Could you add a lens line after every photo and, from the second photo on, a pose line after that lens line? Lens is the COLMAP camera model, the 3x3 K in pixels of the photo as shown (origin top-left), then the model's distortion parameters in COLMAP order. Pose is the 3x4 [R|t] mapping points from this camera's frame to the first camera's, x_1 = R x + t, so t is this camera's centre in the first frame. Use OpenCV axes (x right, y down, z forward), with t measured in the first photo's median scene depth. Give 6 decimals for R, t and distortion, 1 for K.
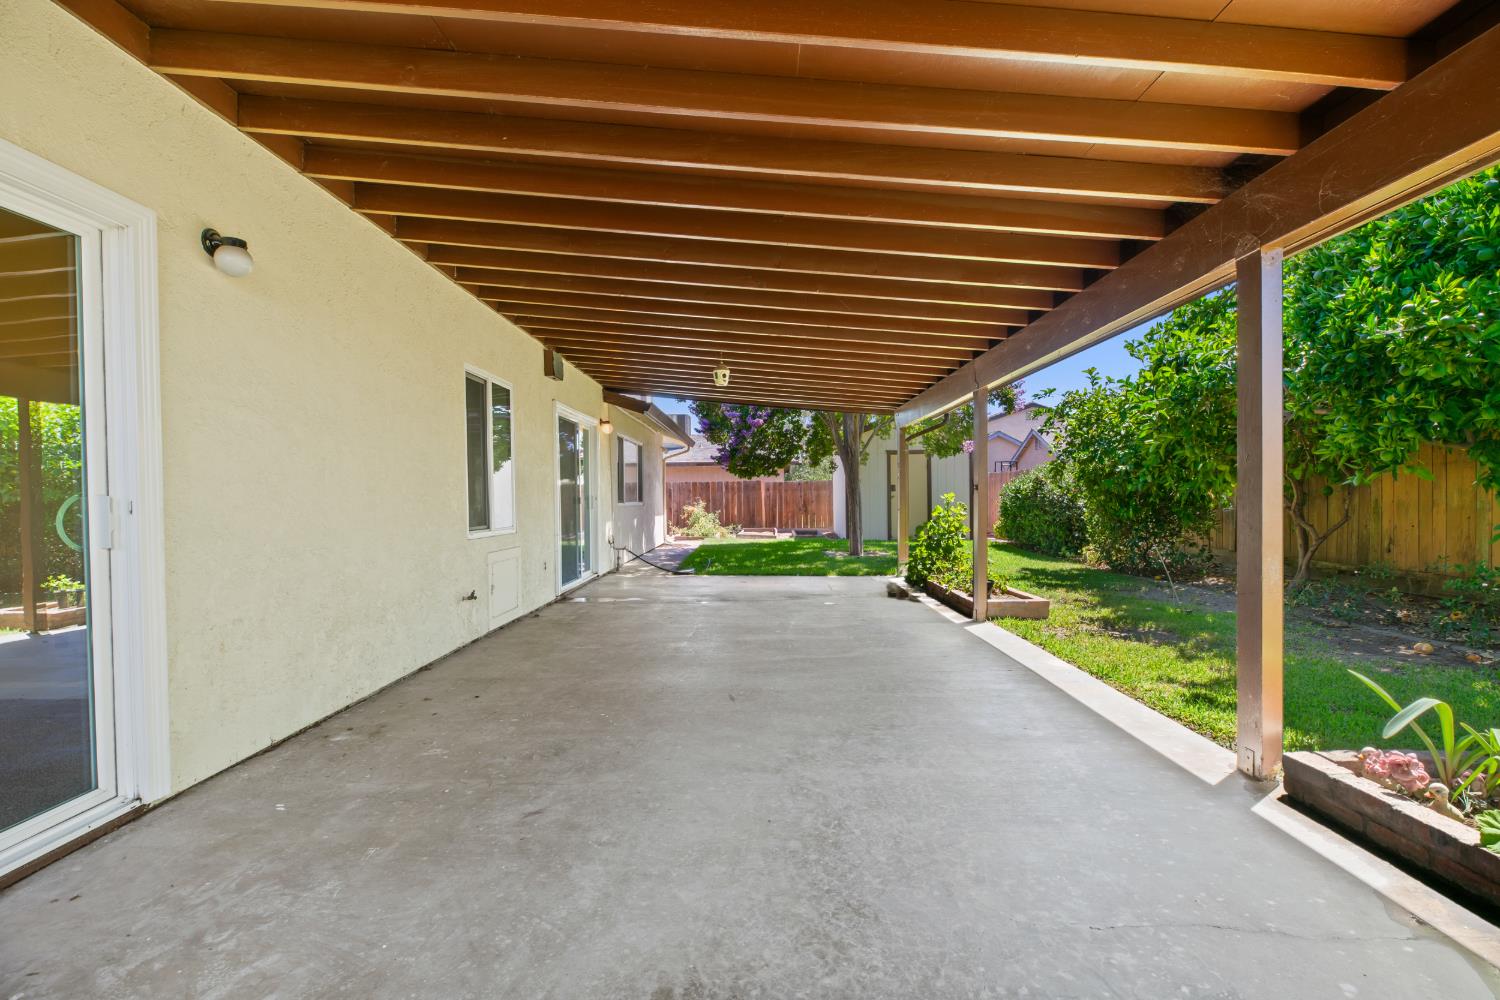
lens RADIAL K [[685.4, 0, 753.7], [0, 685.4, 513.6], [0, 0, 1]] dist [-0.000088, -0.000048]
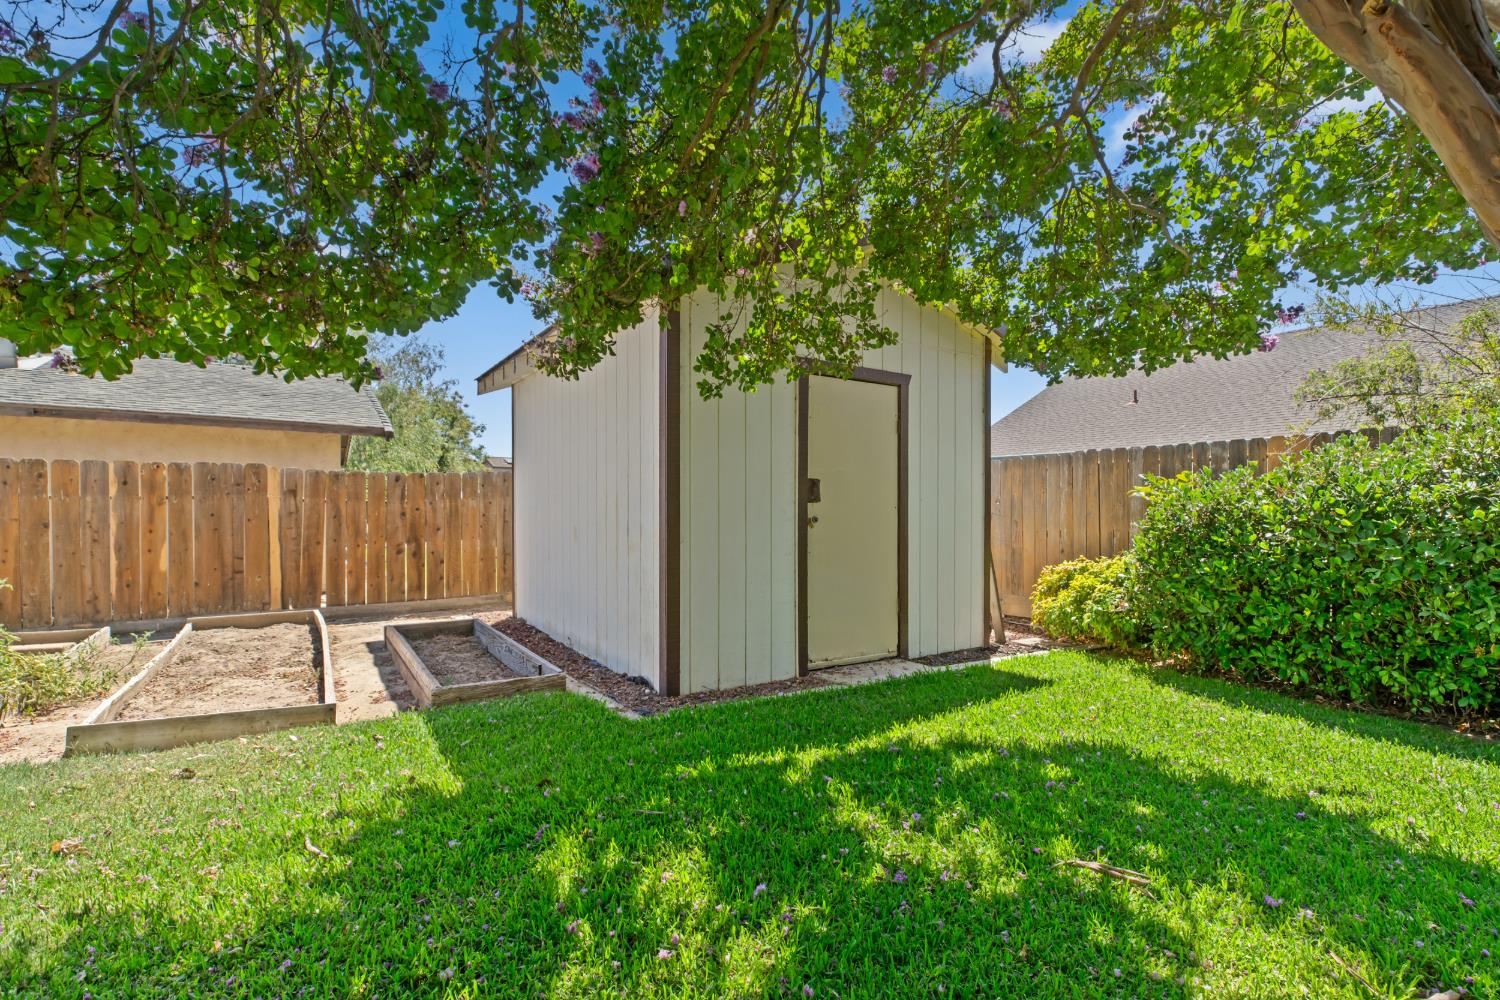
lens RADIAL K [[685.4, 0, 753.7], [0, 685.4, 513.6], [0, 0, 1]] dist [-0.000088, -0.000048]
pose [[0.818558, 0.010692, 0.574325, 0.015504], [0.003754, 0.999706, -0.023961, -0.018657], [-0.574412, 0.021769, 0.818277, 0.701801]]
